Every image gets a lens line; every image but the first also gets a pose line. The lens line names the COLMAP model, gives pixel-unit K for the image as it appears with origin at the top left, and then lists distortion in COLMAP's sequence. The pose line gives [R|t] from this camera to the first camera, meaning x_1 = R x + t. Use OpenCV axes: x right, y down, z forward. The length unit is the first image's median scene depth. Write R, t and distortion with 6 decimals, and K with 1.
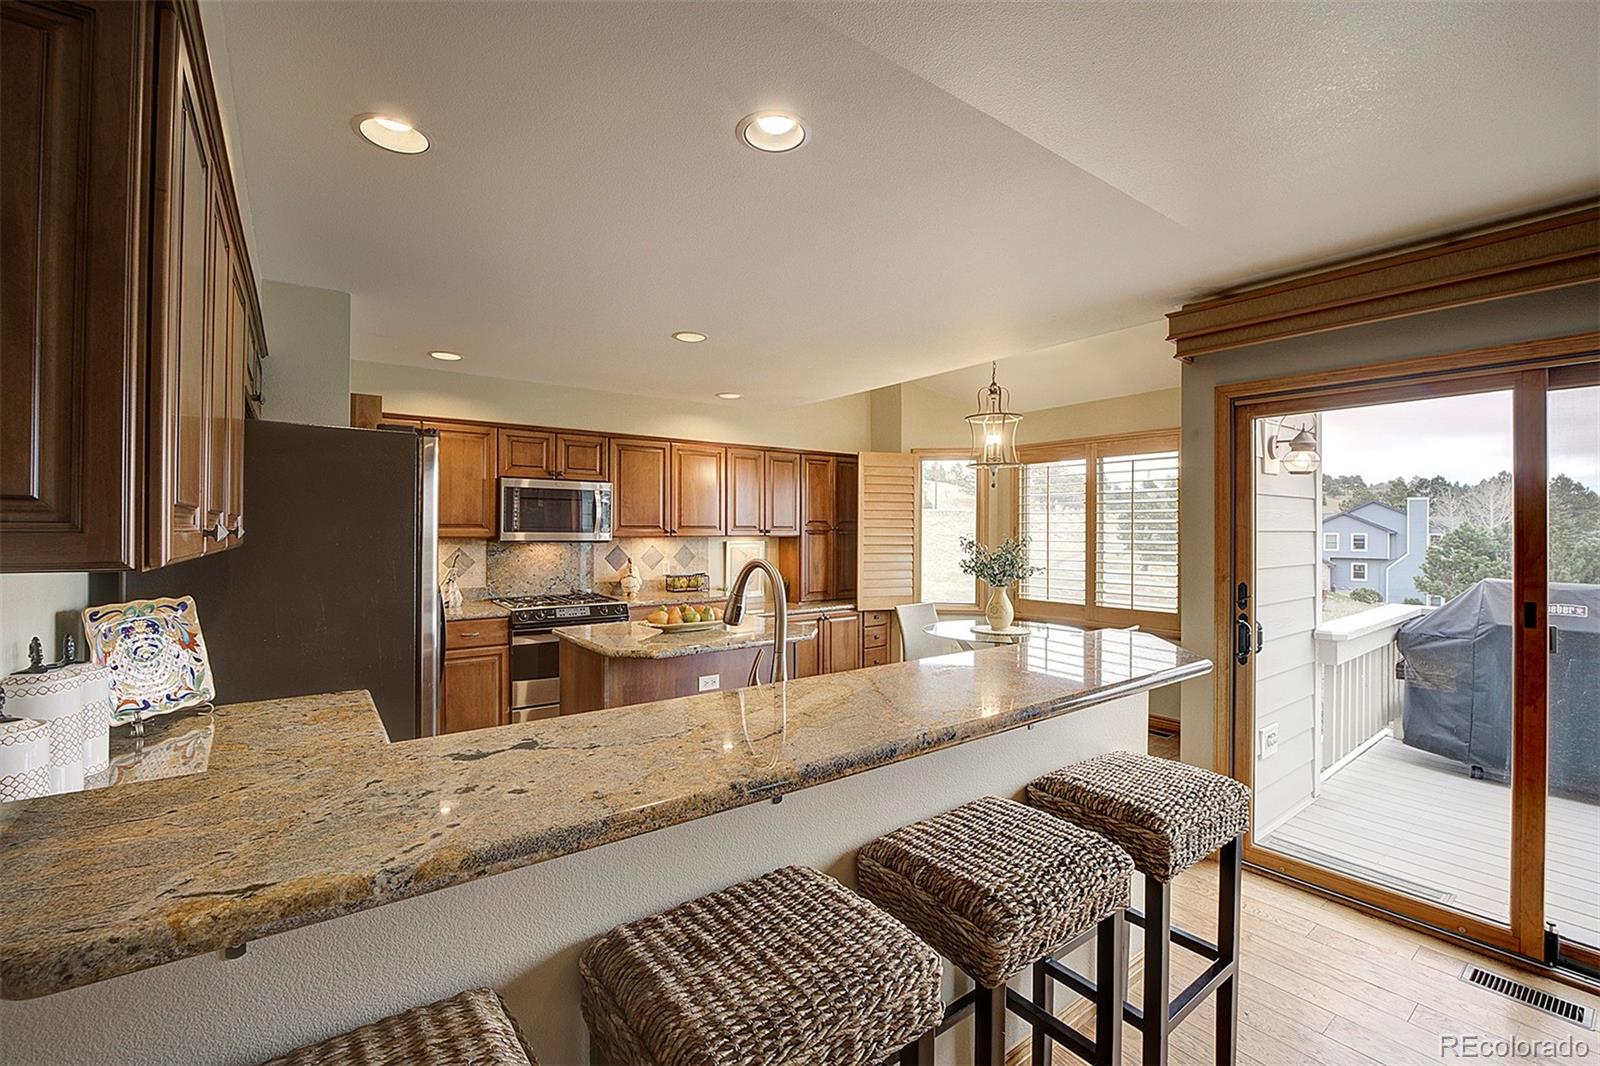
lens RADIAL K [[694.2, 0, 800.0], [0, 694.2, 533.0], [0, 0, 1]] dist [-0.001807, -0.000204]
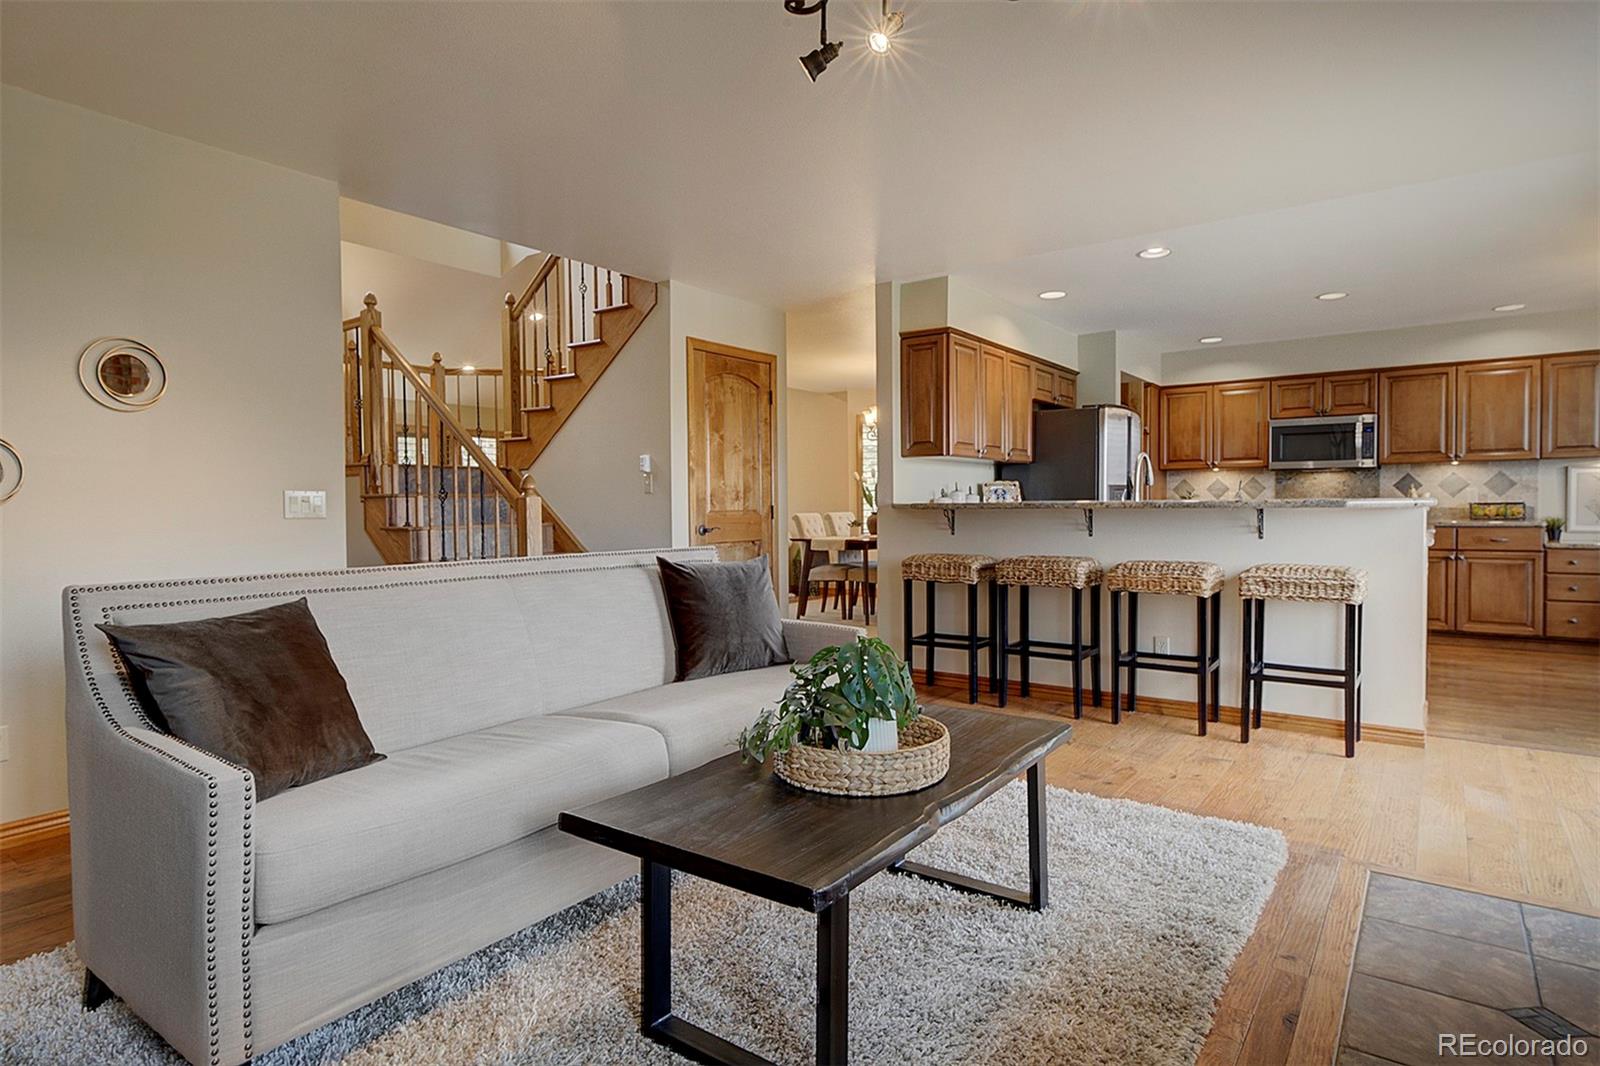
lens RADIAL K [[870.1, 0, 800.0], [0, 870.1, 533.0], [0, 0, 1]] dist [-0.000123, 0.000006]
pose [[0.305332, 0.023187, -0.951964, 0.766168], [0.002988, 0.999675, 0.025307, 0.078647], [0.952241, -0.010572, 0.305164, -0.293979]]
